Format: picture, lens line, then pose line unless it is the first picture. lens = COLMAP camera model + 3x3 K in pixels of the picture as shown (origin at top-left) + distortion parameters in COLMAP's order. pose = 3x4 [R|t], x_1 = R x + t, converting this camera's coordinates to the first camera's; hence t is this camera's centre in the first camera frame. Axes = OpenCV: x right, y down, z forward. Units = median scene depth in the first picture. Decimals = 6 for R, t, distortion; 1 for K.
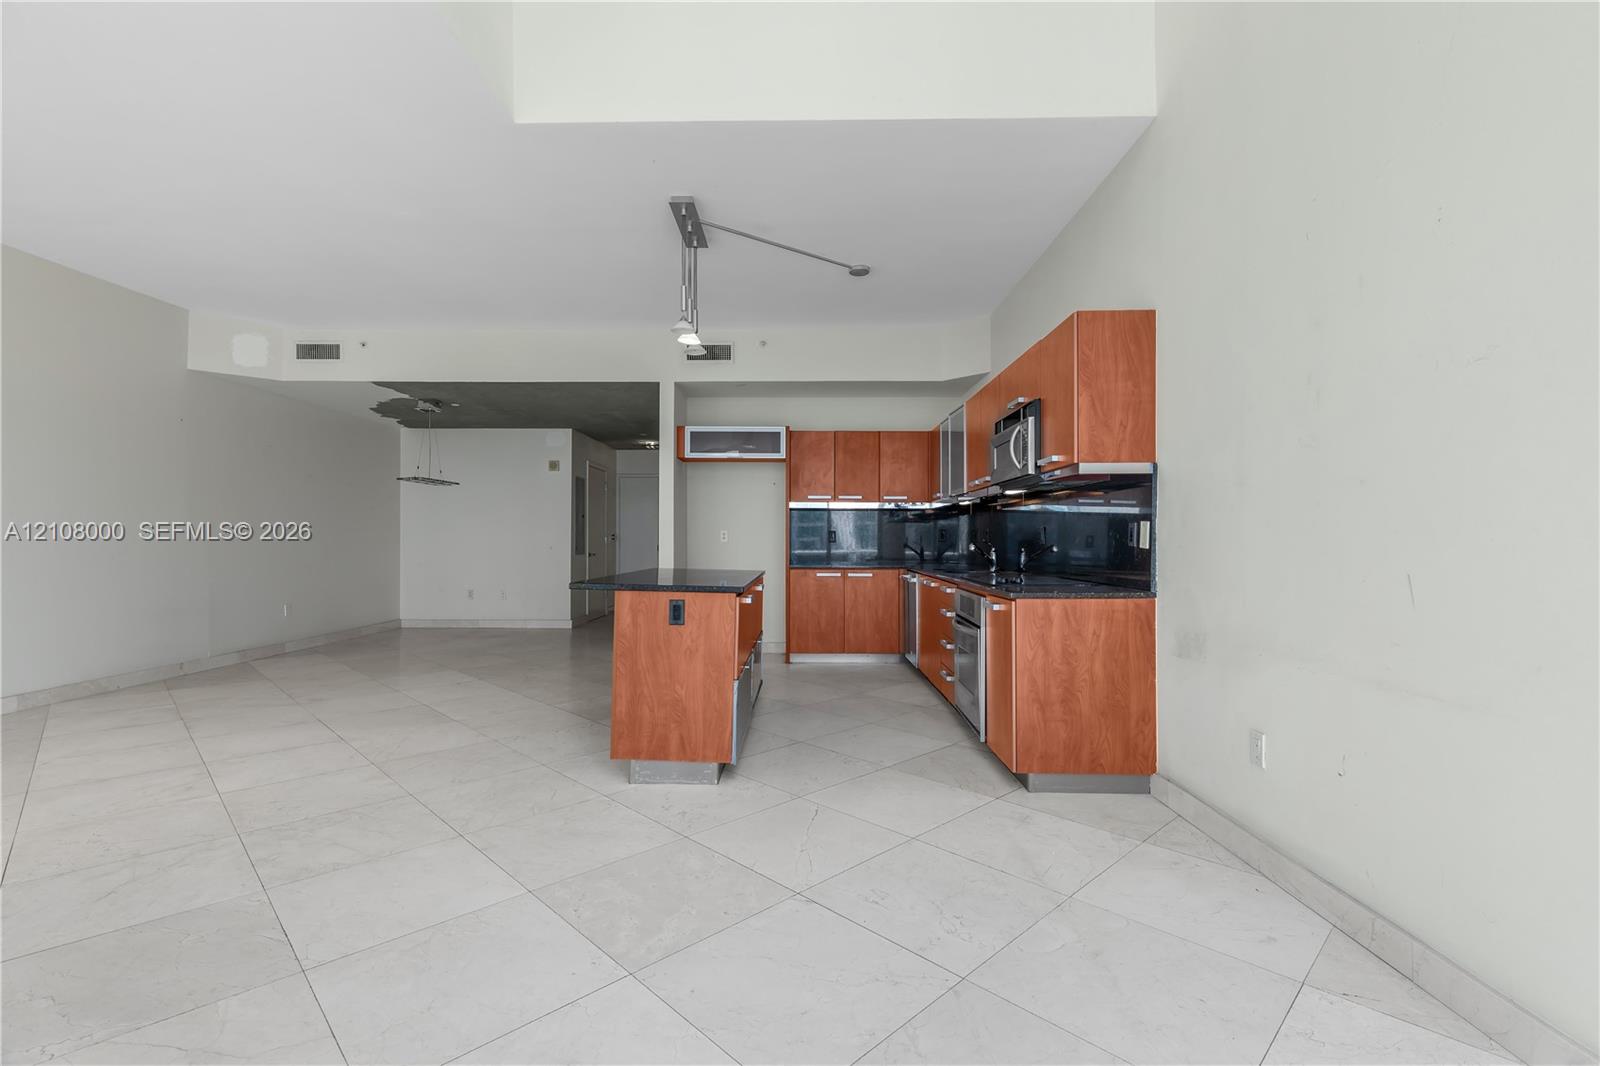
lens RADIAL K [[712.1, 0, 792.6], [0, 712.1, 535.3], [0, 0, 1]] dist [0.006677, -0.001405]
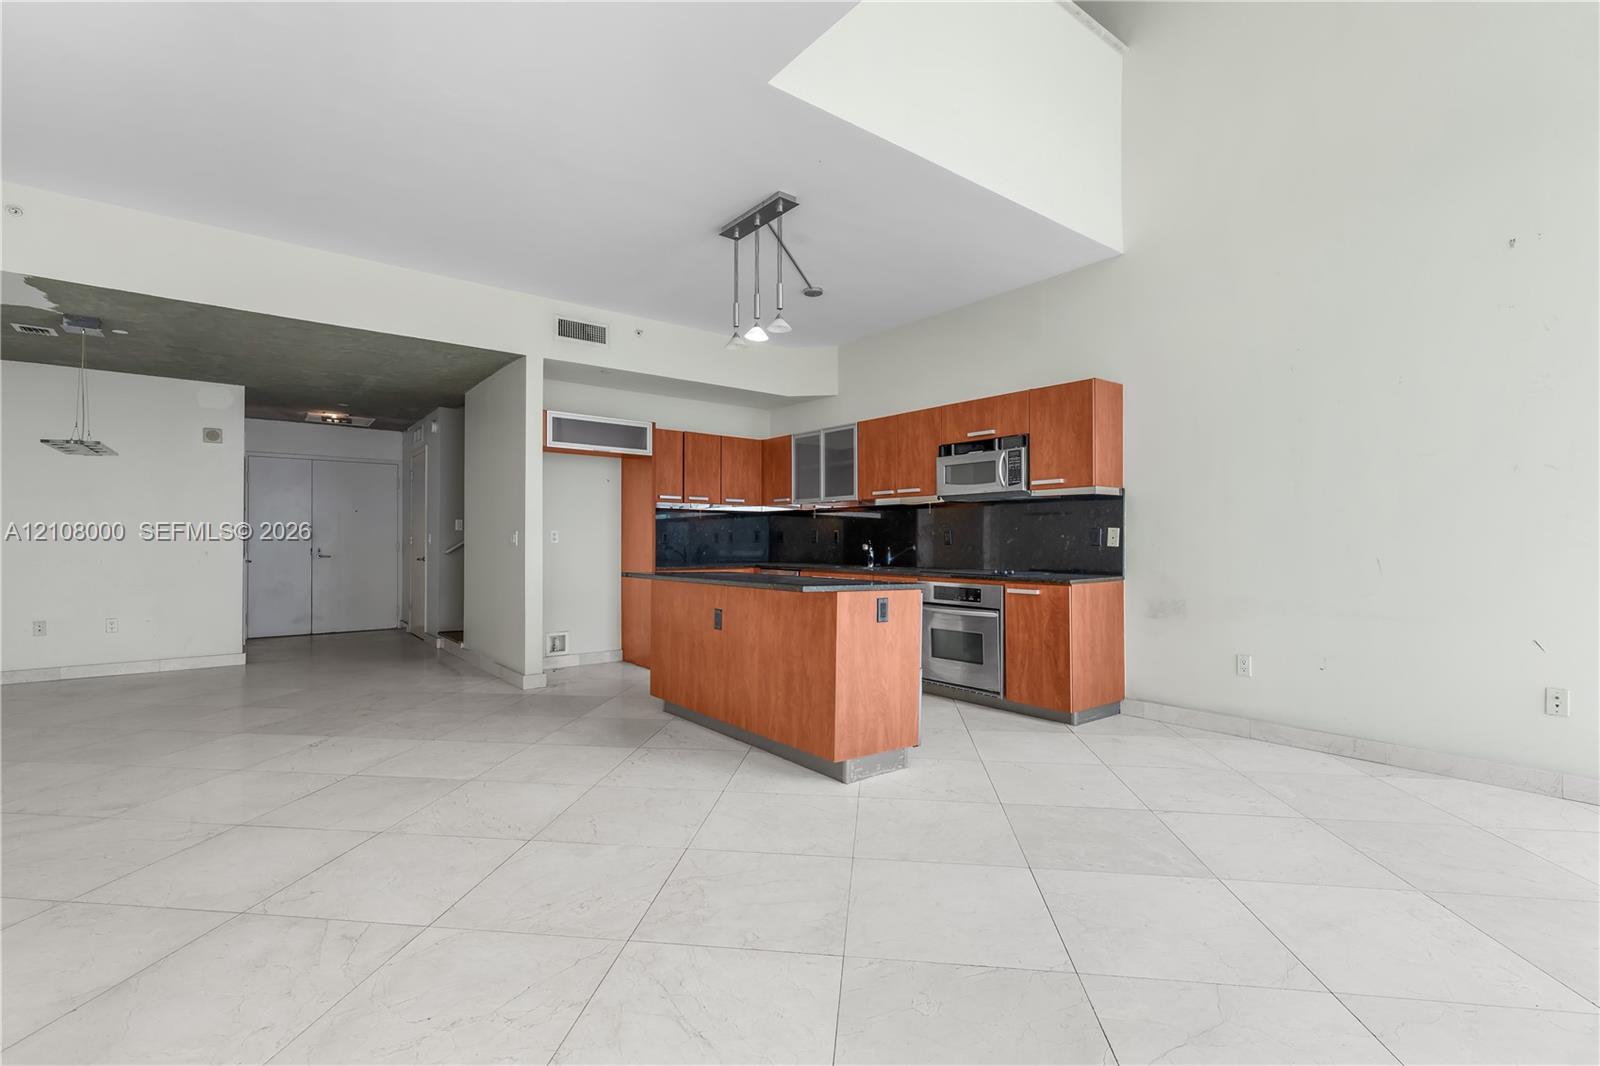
lens RADIAL K [[712.1, 0, 786.7], [0, 712.1, 536.6], [0, 0, 1]] dist [0.006677, -0.001405]
pose [[0.782079, 0.003219, 0.623172, -0.829672], [-0.003320, 0.999994, -0.000999, 0.001617], [-0.623171, -0.001288, 0.782085, 0.243042]]
